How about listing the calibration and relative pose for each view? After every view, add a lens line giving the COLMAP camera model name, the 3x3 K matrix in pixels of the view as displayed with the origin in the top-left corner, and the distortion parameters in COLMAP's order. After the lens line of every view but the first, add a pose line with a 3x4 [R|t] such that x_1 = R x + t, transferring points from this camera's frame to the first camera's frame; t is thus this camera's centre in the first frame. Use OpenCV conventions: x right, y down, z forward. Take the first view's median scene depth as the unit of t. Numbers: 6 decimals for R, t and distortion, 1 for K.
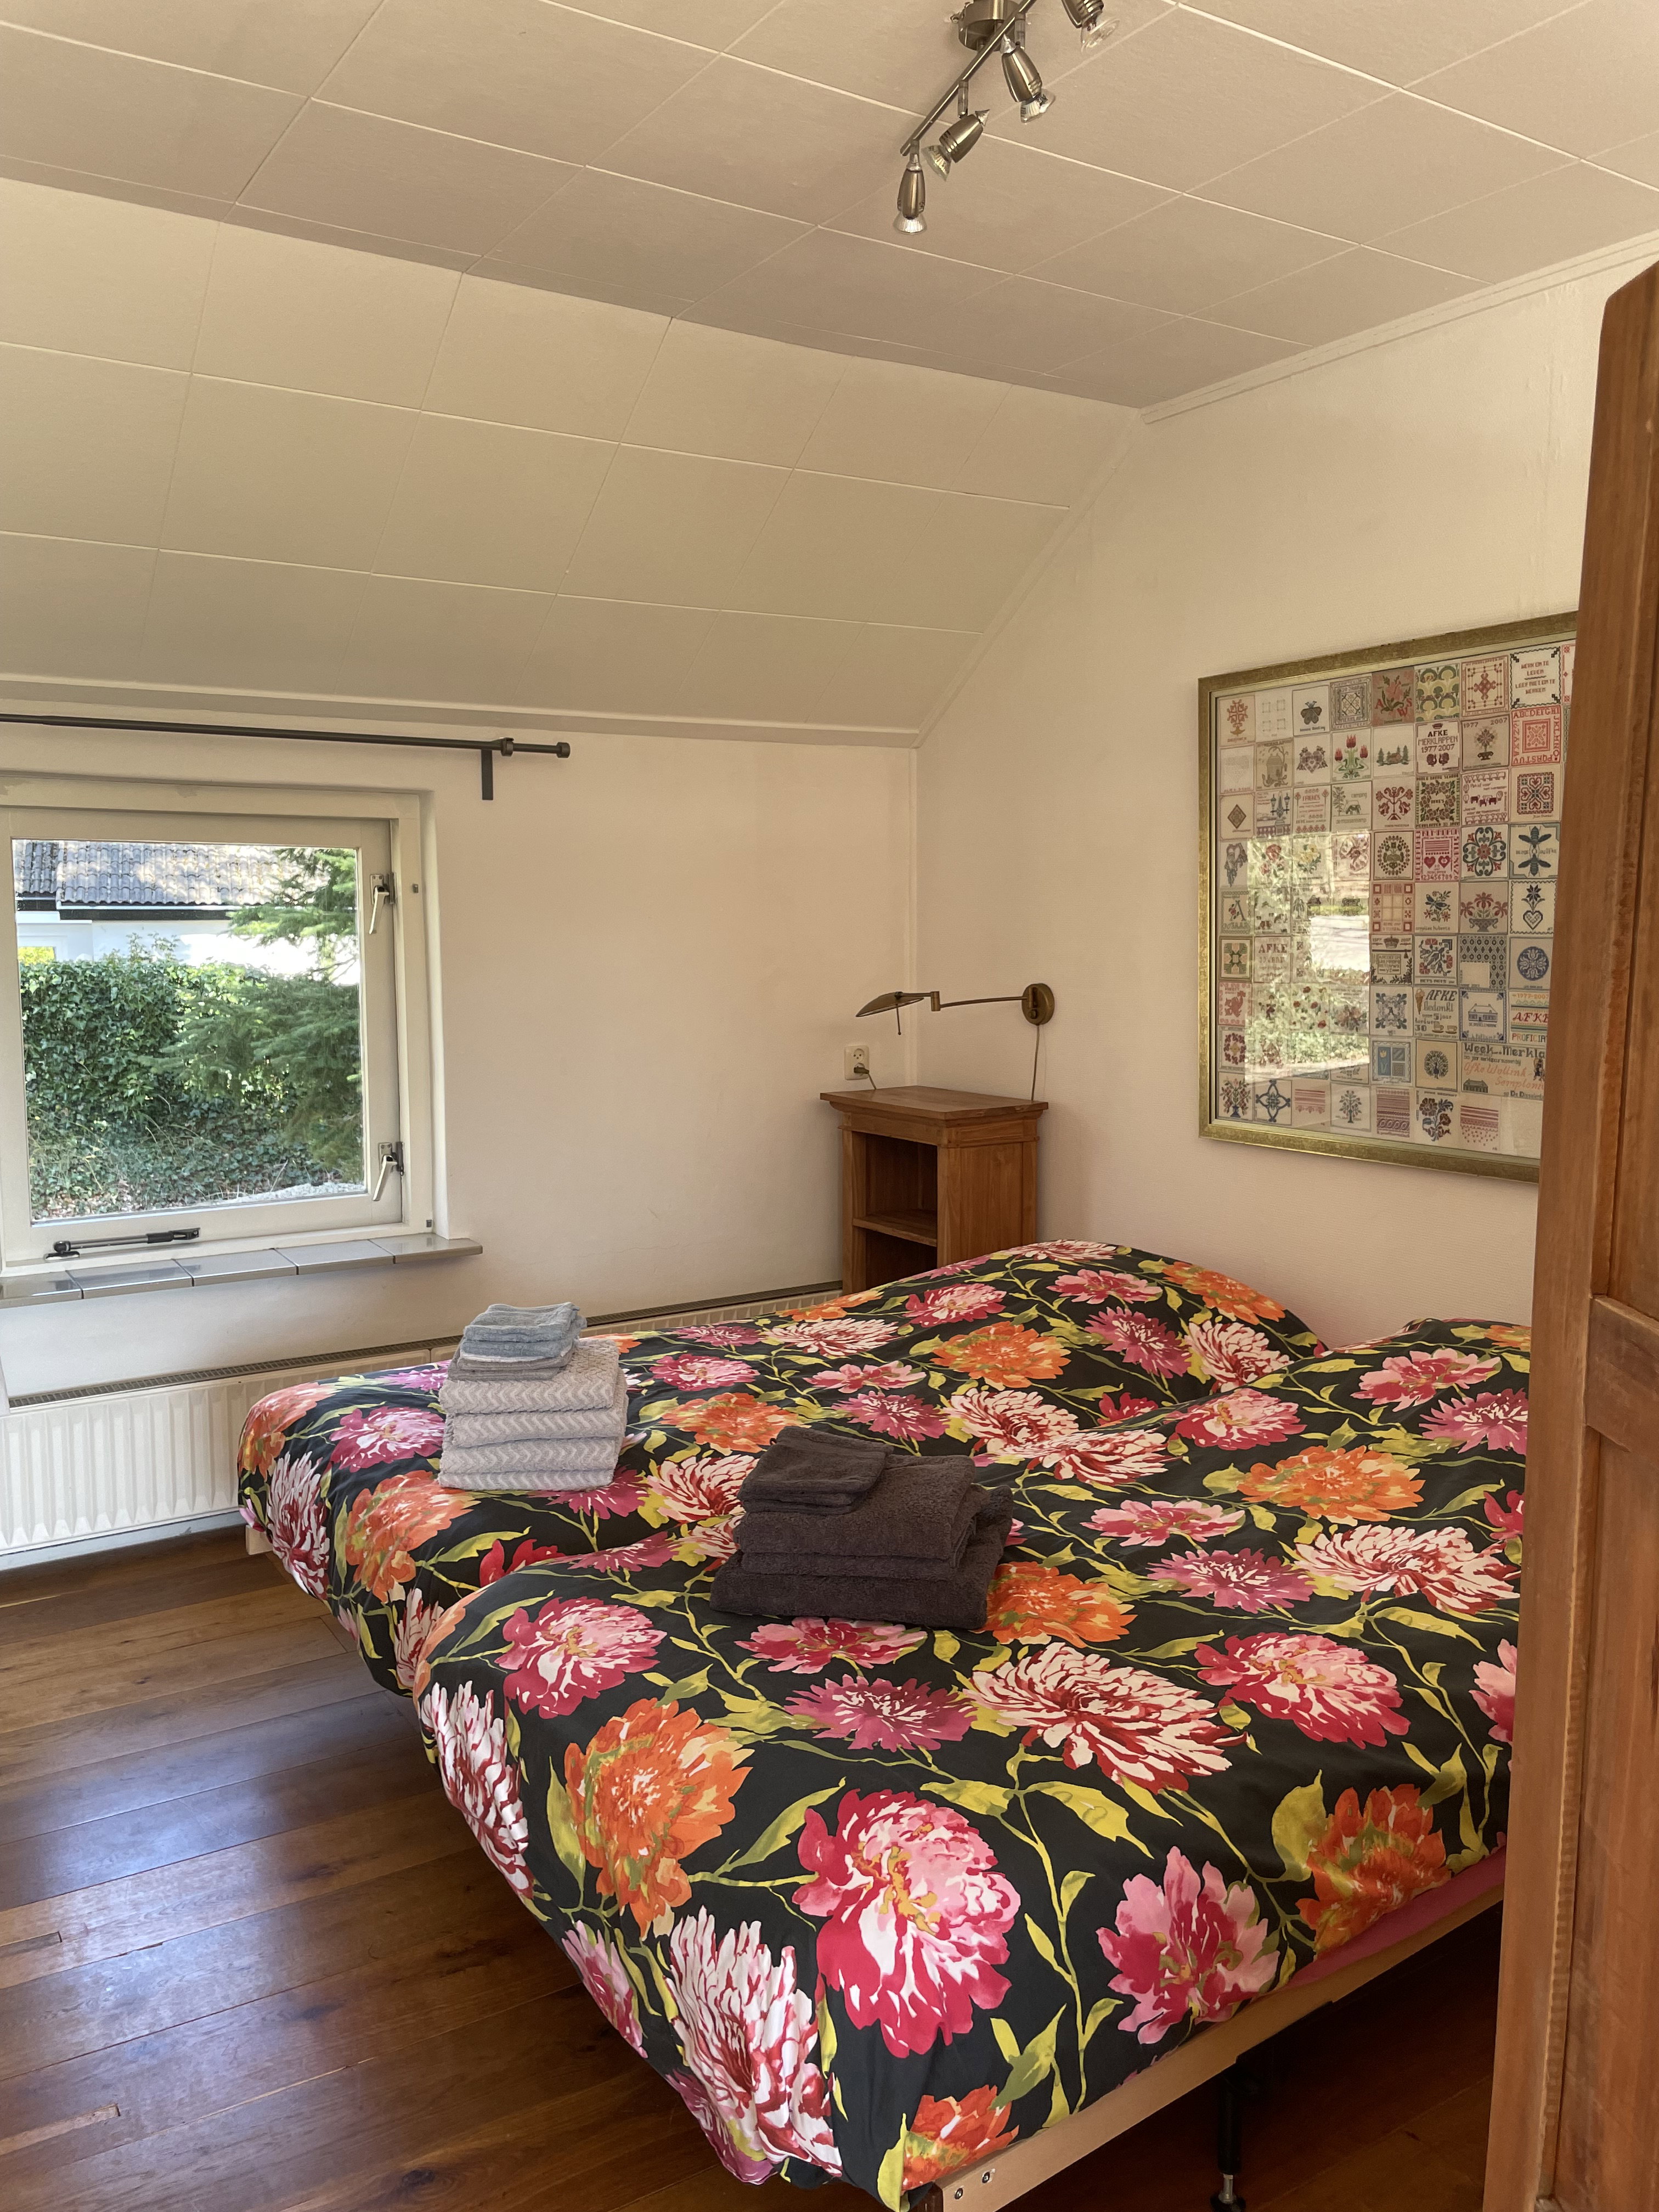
lens RADIAL K [[1678.8, 0, 829.5], [0, 1678.8, 1106.0], [0, 0, 1]] dist [0.108956, -0.150017]
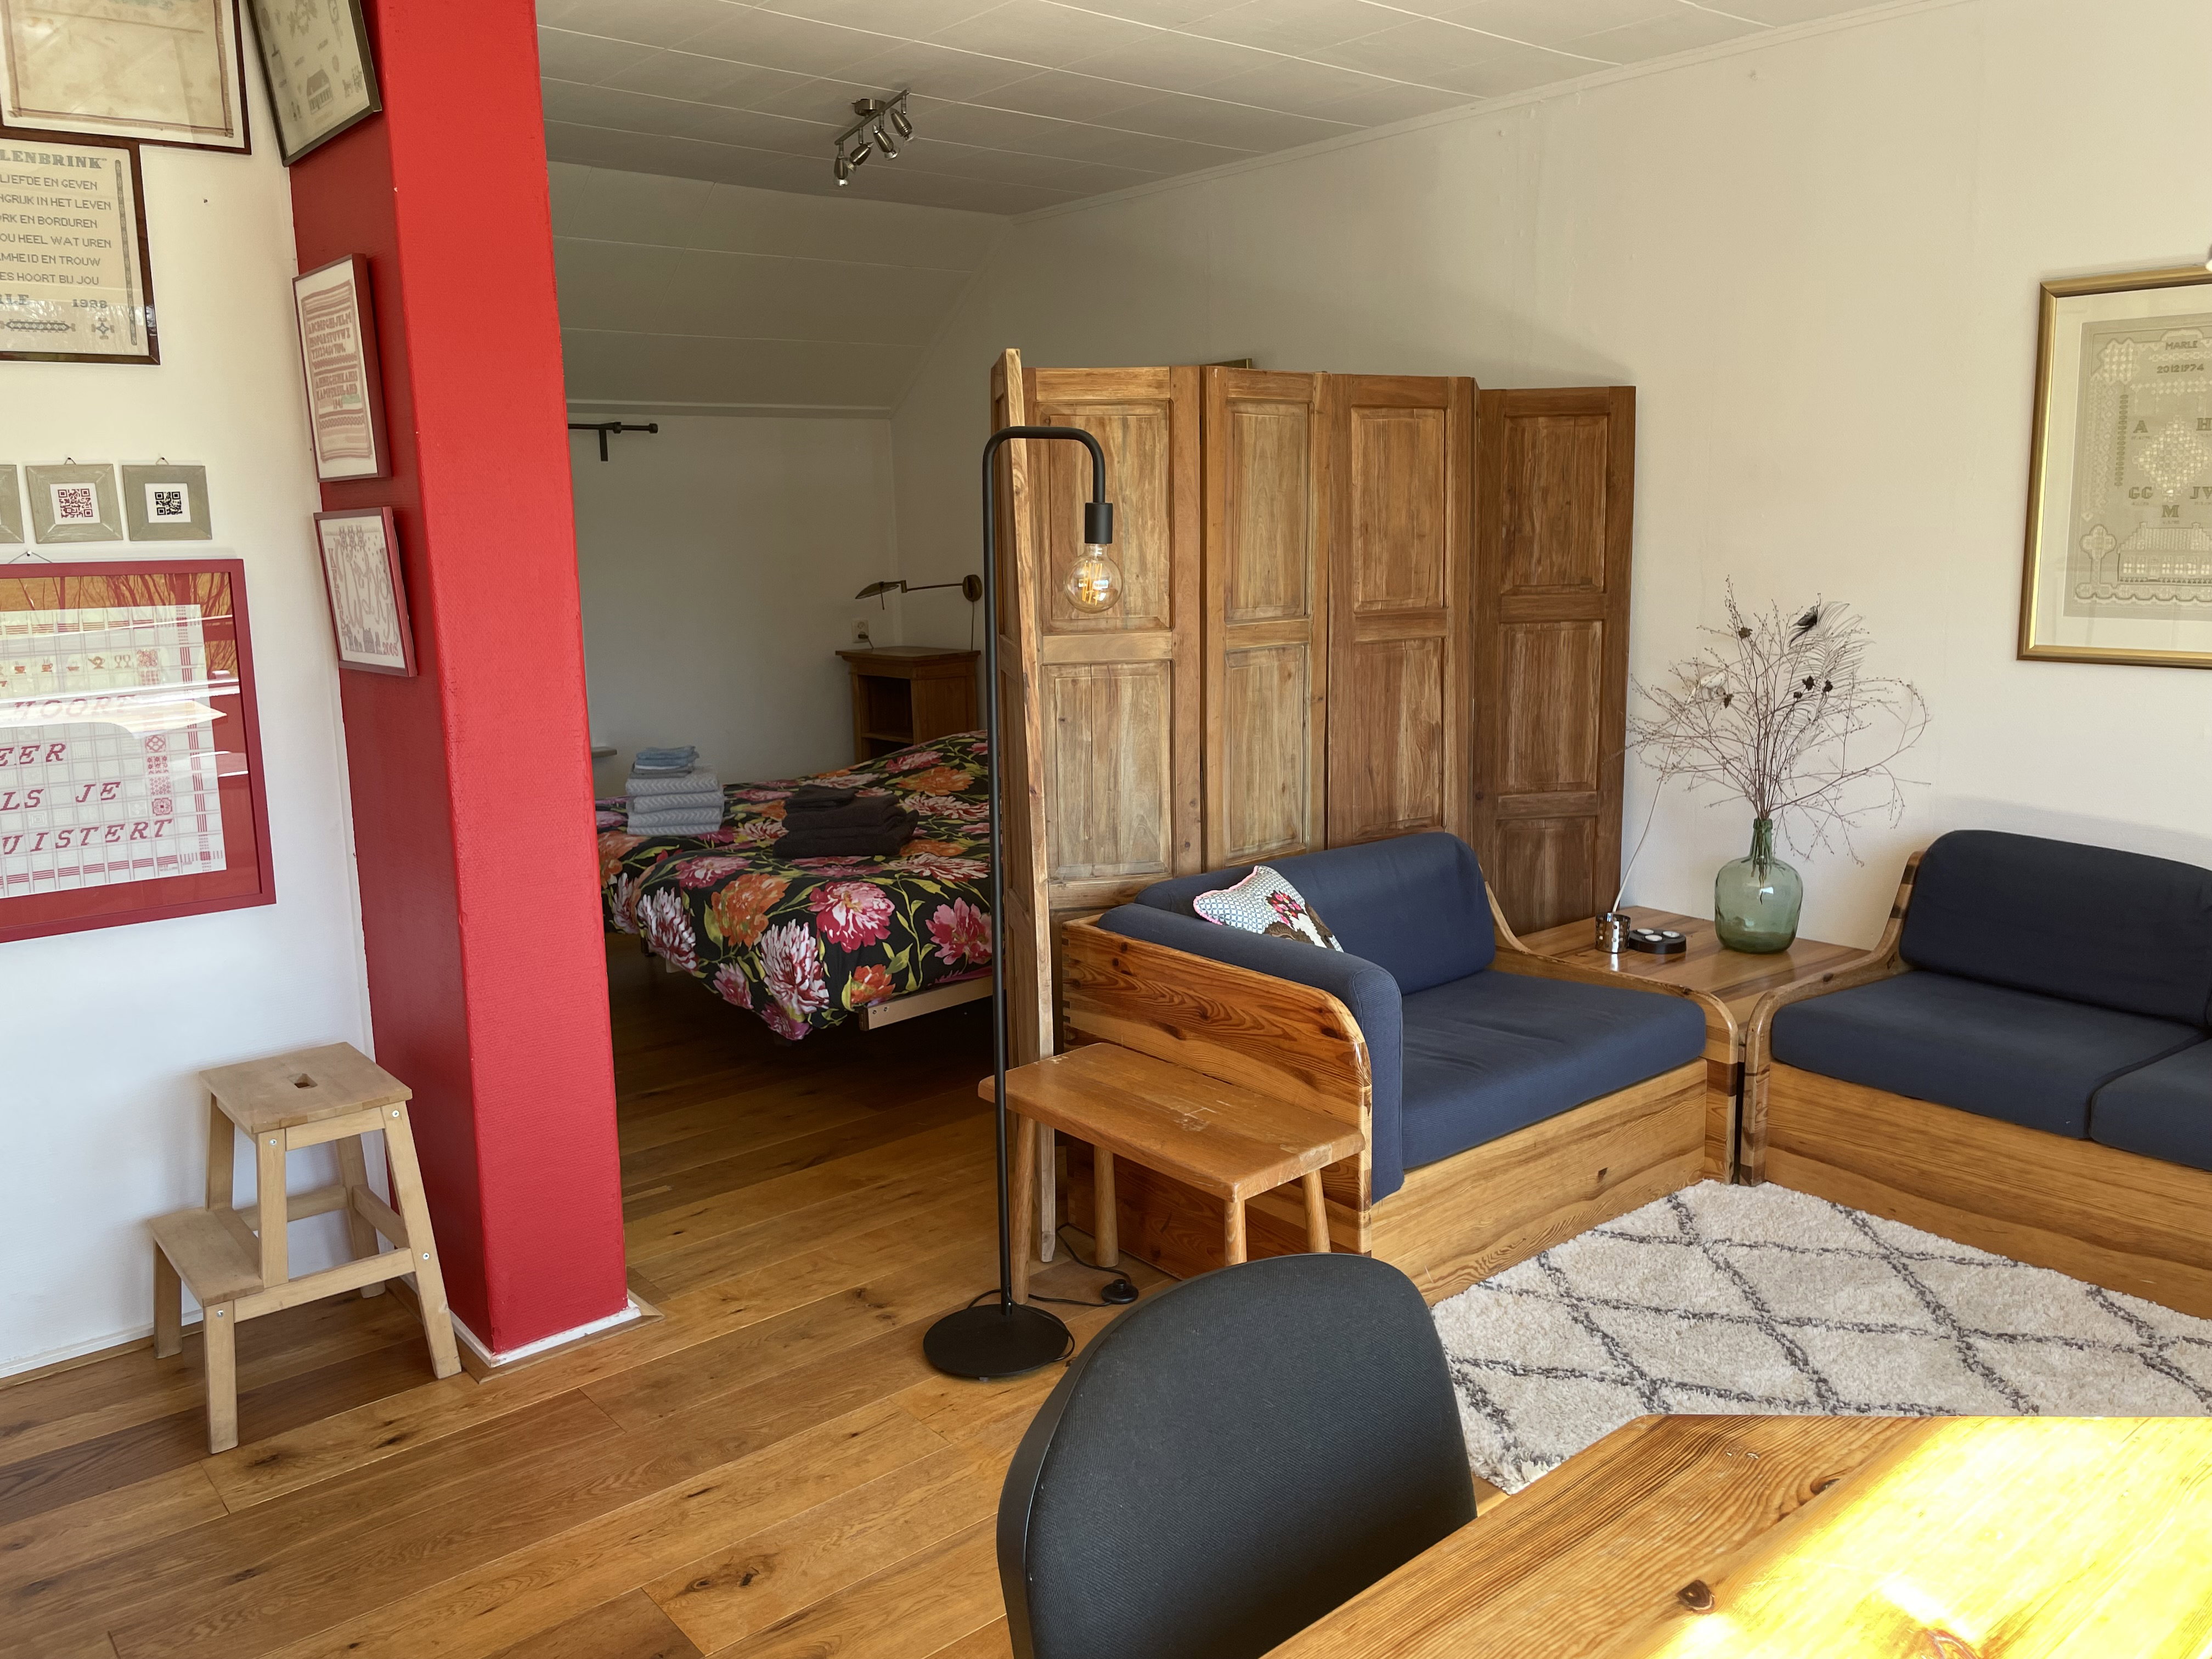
lens RADIAL K [[1678.8, 0, 1109.8], [0, 1678.8, 816.6], [0, 0, 1]] dist [0.108956, -0.150017]
pose [[0.990792, -0.041341, 0.128928, 0.095928], [0.034058, 0.997724, 0.058195, 0.157018], [-0.131041, -0.053268, 0.989945, -1.405891]]
